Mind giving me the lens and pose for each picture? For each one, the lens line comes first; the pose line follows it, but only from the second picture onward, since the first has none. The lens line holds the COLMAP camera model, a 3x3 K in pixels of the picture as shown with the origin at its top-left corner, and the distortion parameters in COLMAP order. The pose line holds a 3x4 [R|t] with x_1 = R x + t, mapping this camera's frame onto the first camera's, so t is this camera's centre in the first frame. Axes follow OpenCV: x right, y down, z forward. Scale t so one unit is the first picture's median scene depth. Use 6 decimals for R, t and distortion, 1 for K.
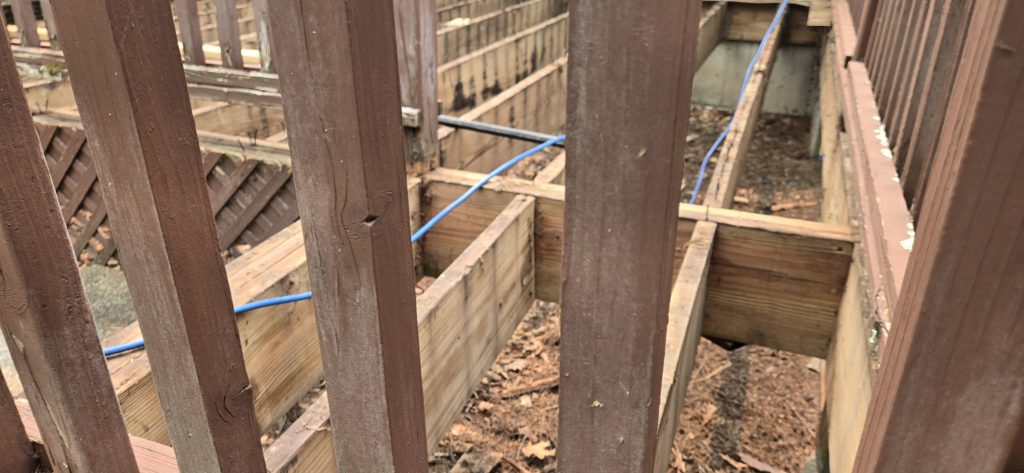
lens RADIAL K [[694.5, 0, 512.0], [0, 694.5, 236.5], [0, 0, 1]] dist [0.068091, -0.064206]
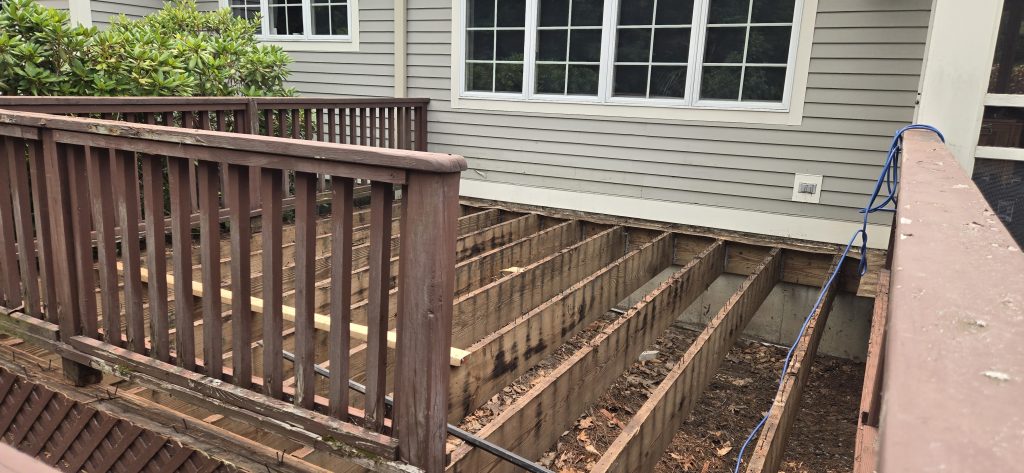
lens RADIAL K [[688.0, 0, 523.5], [0, 688.0, 234.6], [0, 0, 1]] dist [0.087183, -0.087394]
pose [[0.993167, 0.052759, -0.104095, 0.050167], [-0.074517, 0.973159, -0.217735, -0.145484], [0.089814, 0.224004, 0.970441, -0.043010]]
